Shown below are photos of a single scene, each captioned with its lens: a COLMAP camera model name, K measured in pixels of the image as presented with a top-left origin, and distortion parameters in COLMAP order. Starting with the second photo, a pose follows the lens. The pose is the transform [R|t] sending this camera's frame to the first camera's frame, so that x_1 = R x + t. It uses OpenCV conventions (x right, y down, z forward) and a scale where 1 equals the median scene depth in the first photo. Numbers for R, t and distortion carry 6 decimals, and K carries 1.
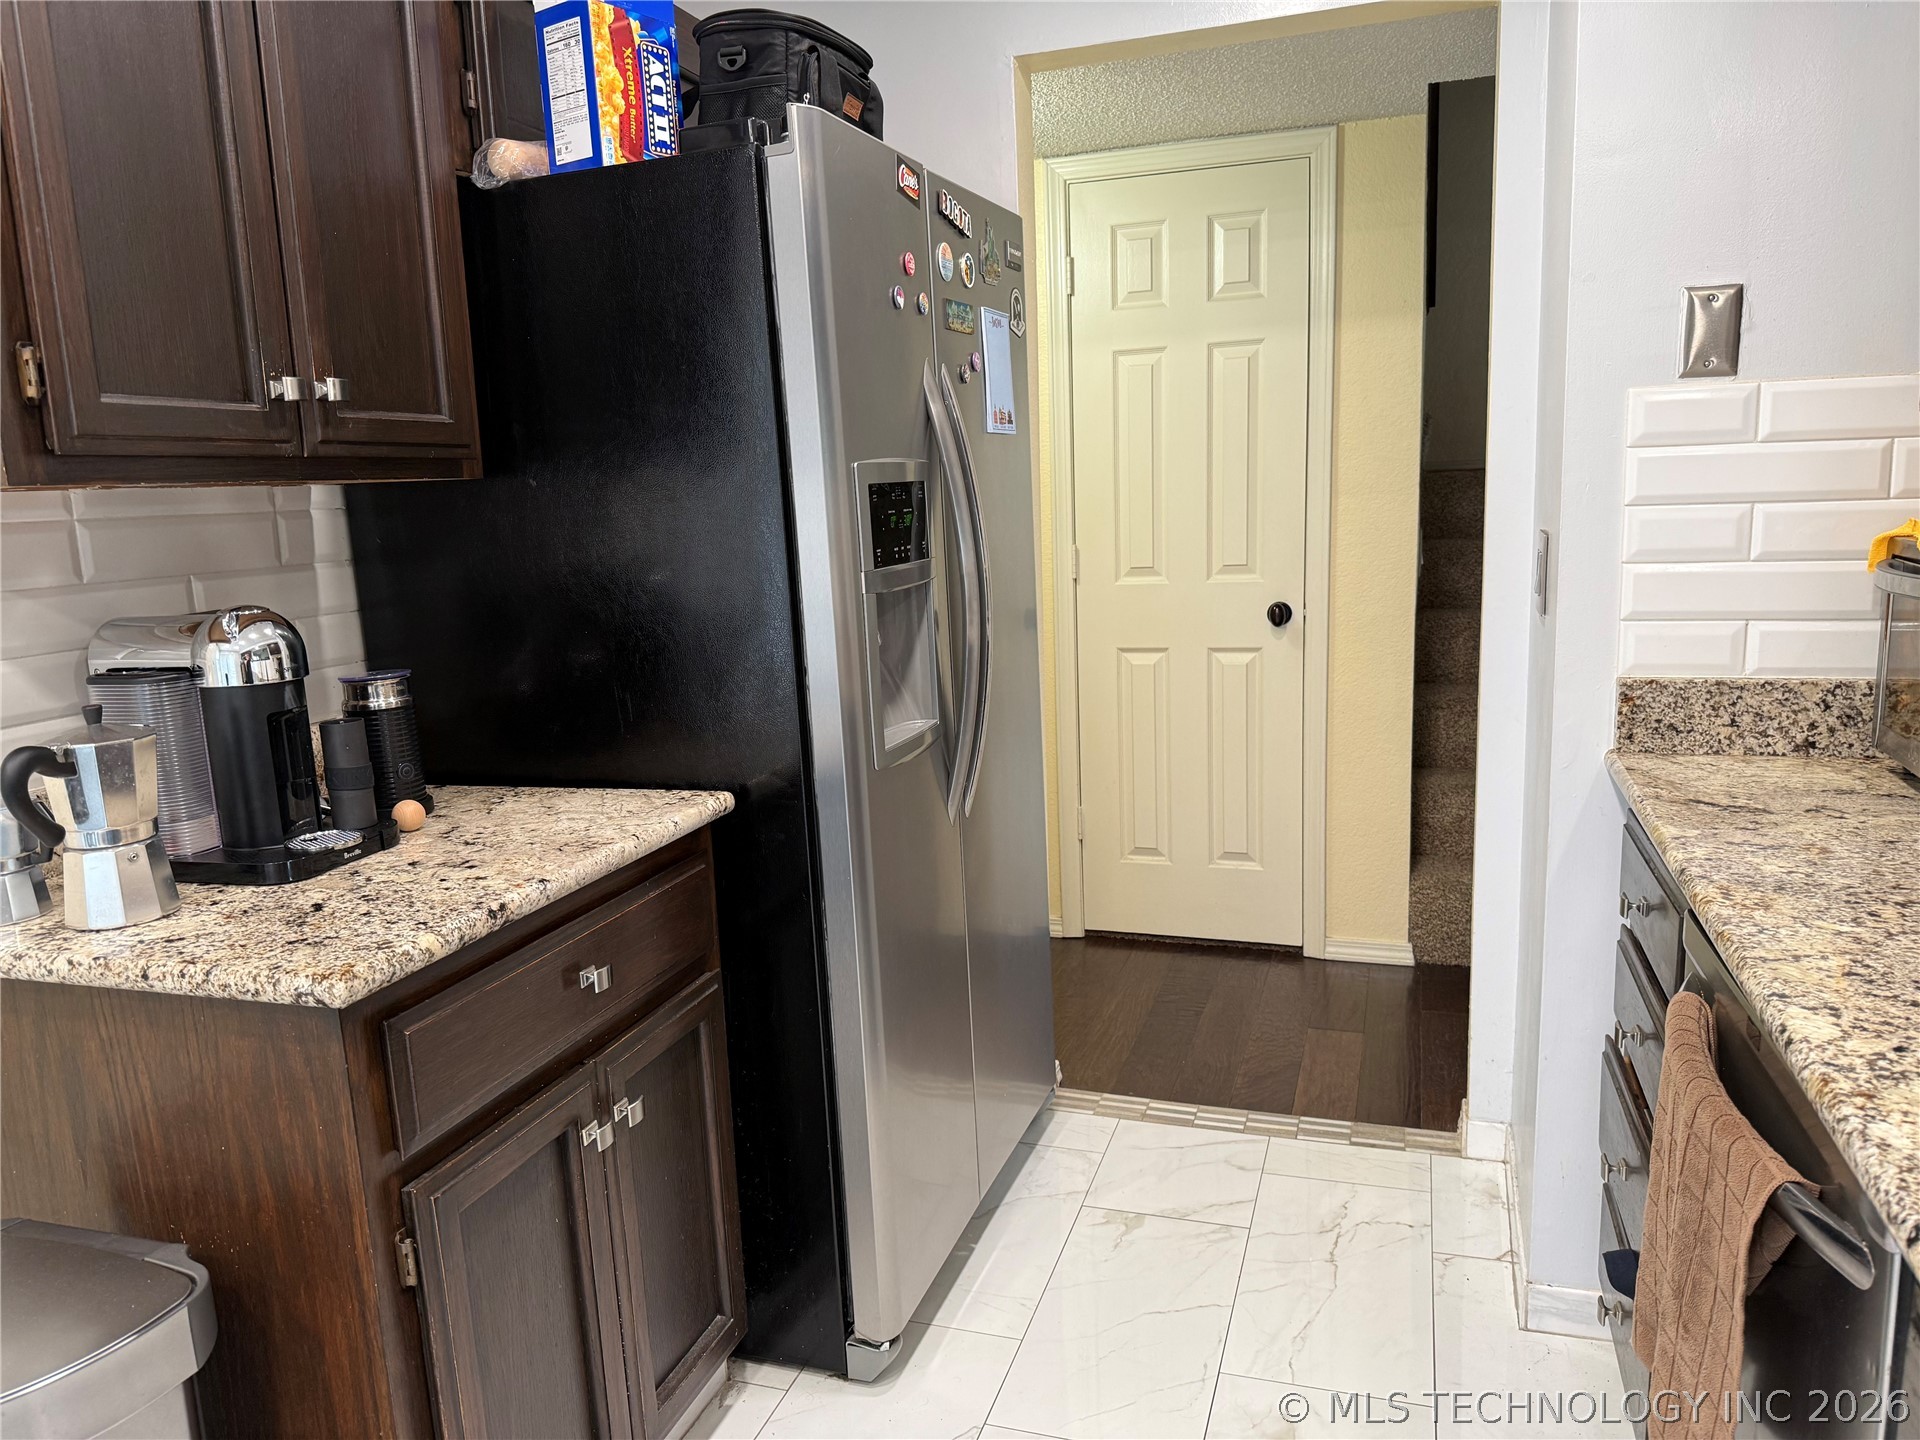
lens RADIAL K [[1334.8, 0, 961.4], [0, 1334.8, 737.9], [0, 0, 1]] dist [0.070844, -0.094943]
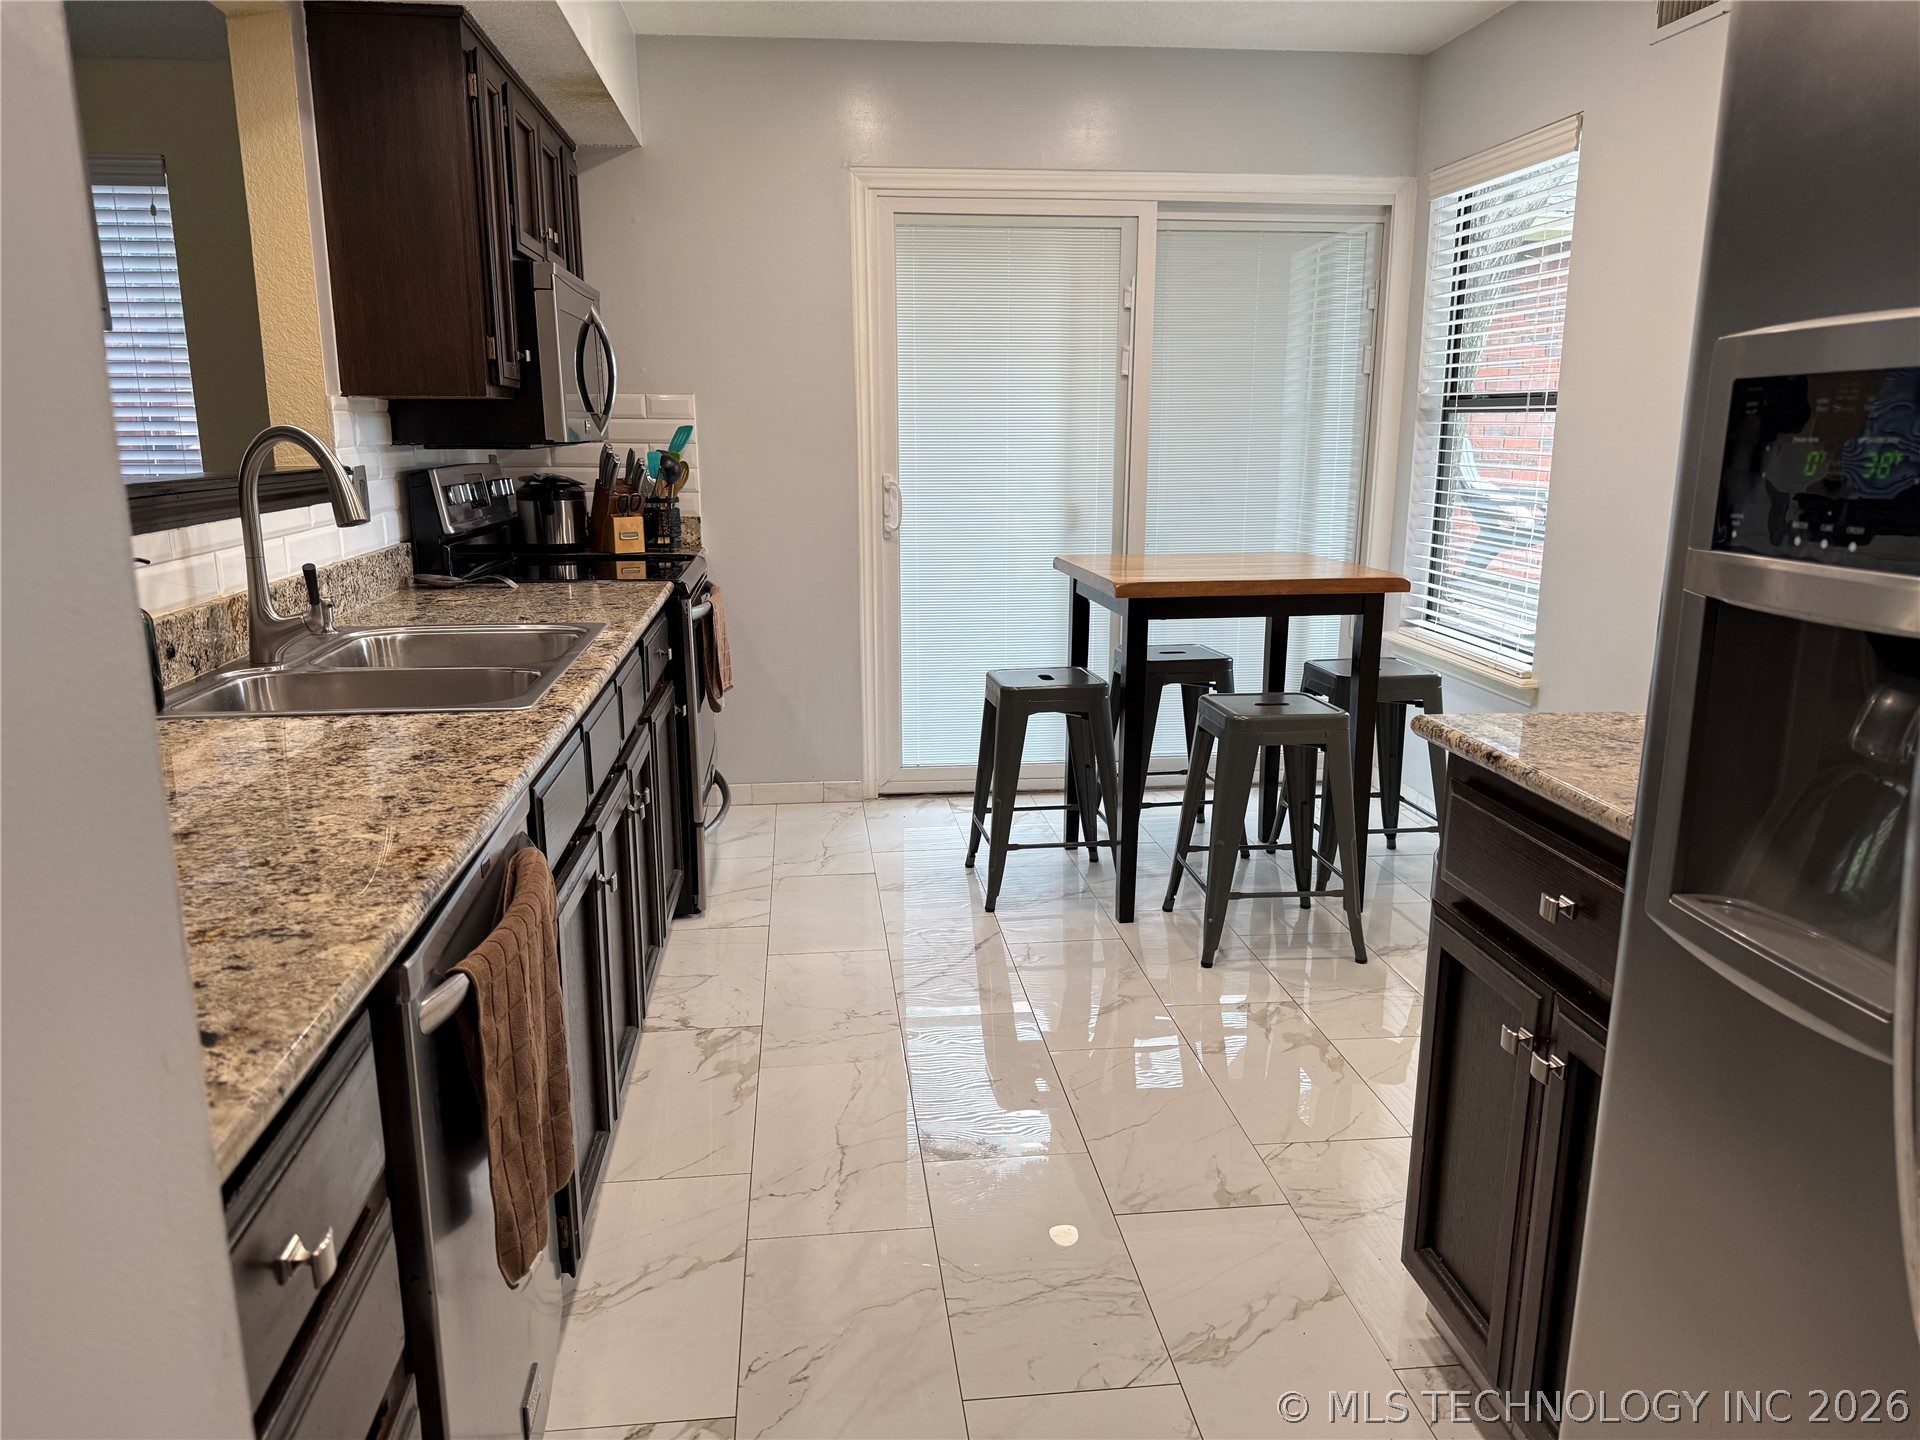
lens RADIAL K [[1342.2, 0, 988.0], [0, 1342.2, 726.9], [0, 0, 1]] dist [0.076109, -0.210133]
pose [[-0.897634, 0.131732, -0.420594, 0.636785], [-0.048606, 0.918880, 0.391531, -0.392319], [0.438053, 0.371895, -0.818415, 2.056415]]
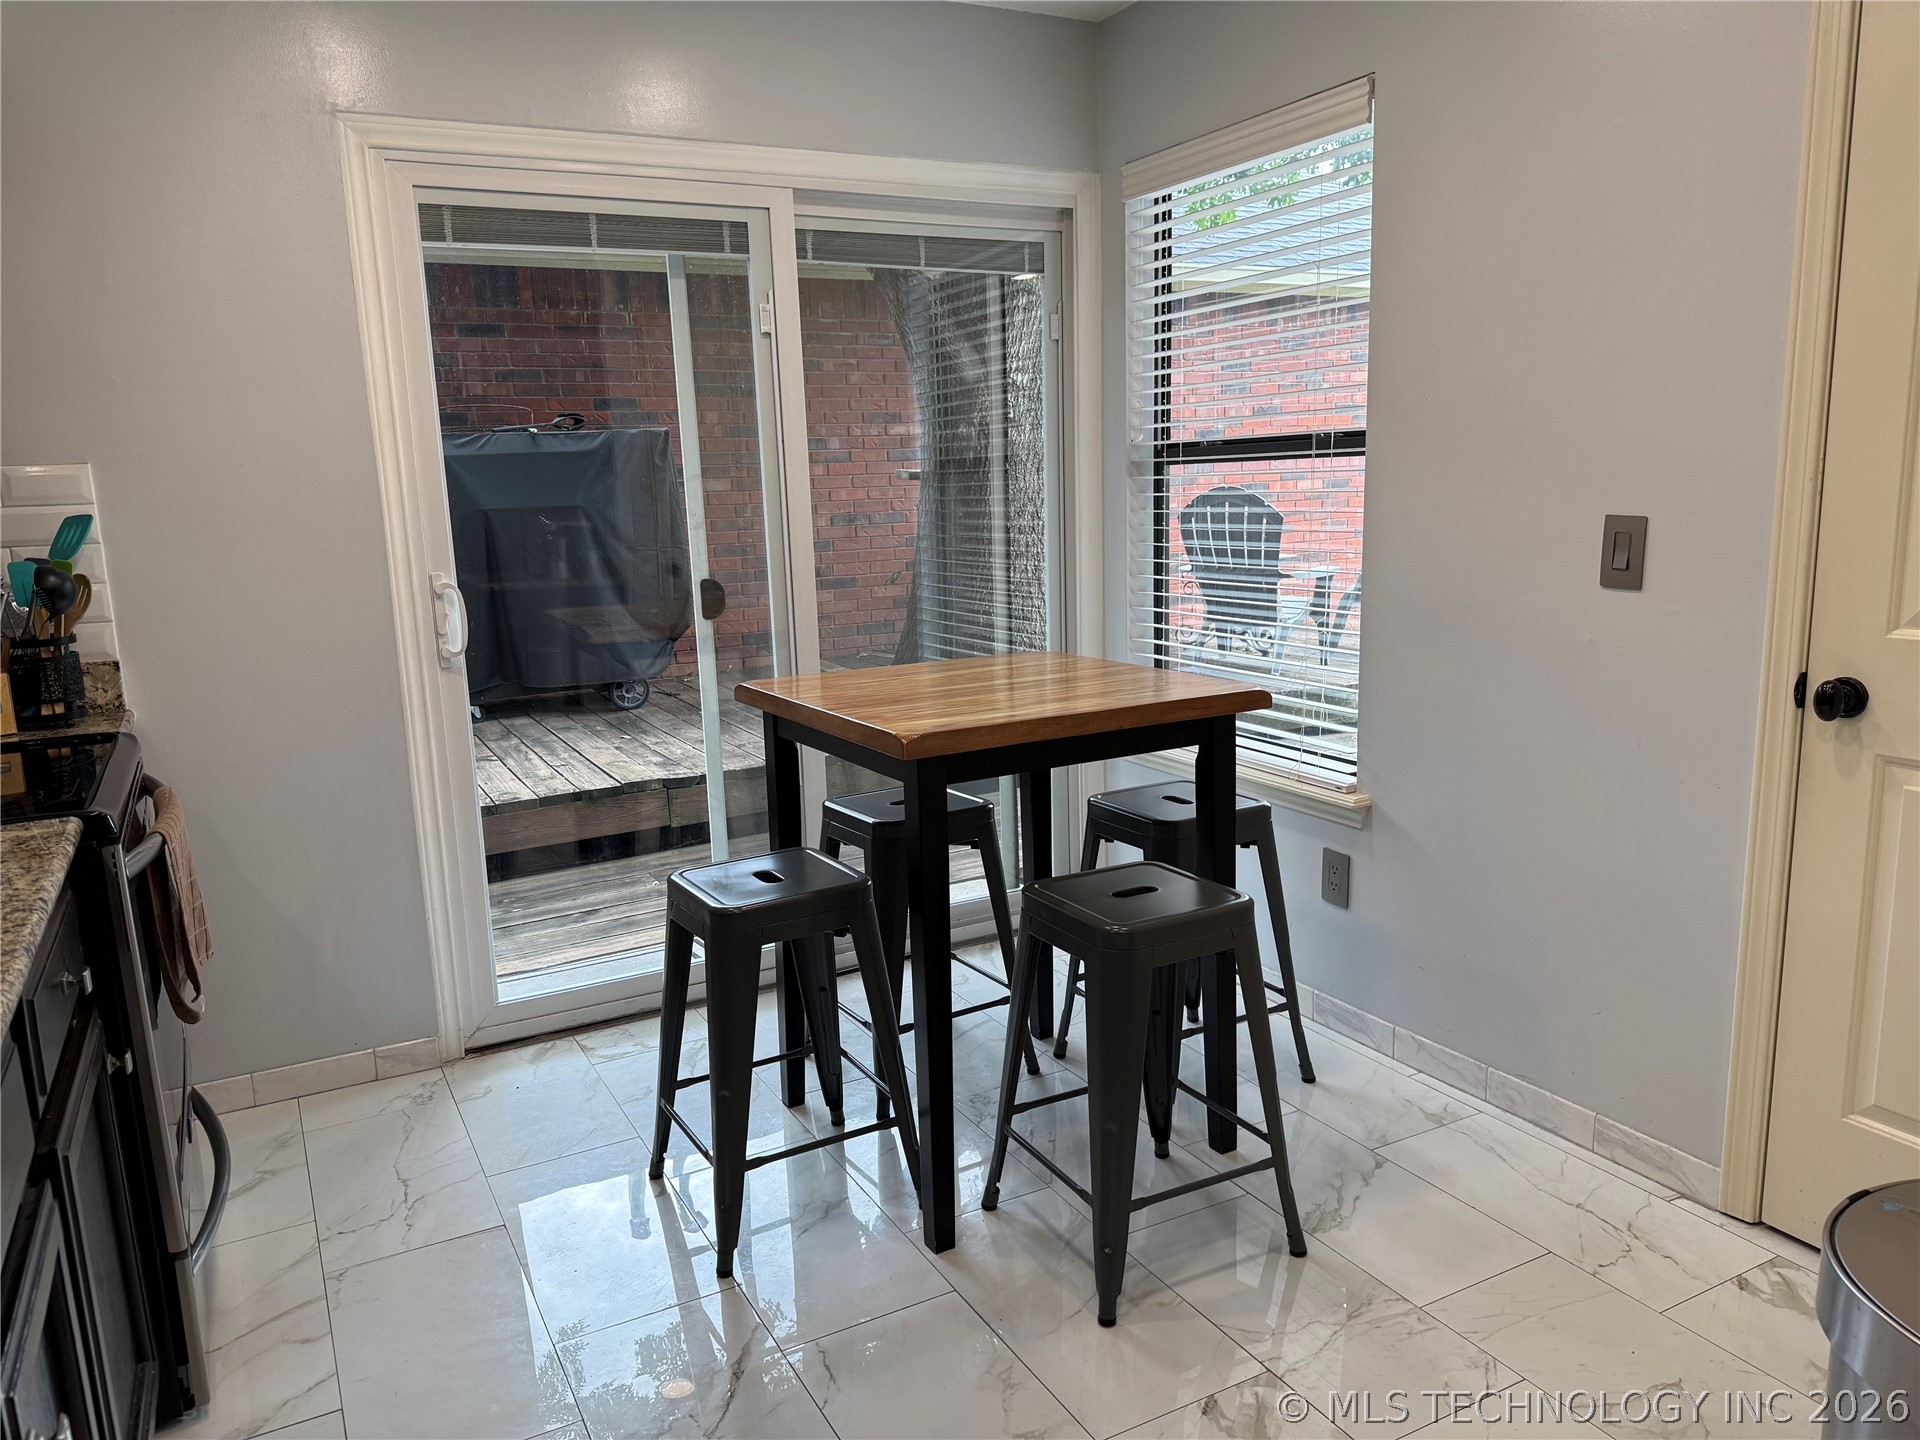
lens RADIAL K [[1334.8, 0, 961.4], [0, 1334.8, 737.9], [0, 0, 1]] dist [0.070844, -0.094943]
pose [[-0.683571, 0.193348, -0.703809, 0.557933], [-0.078046, 0.939384, 0.333866, -0.330267], [0.725699, 0.283151, -0.627046, 1.732110]]
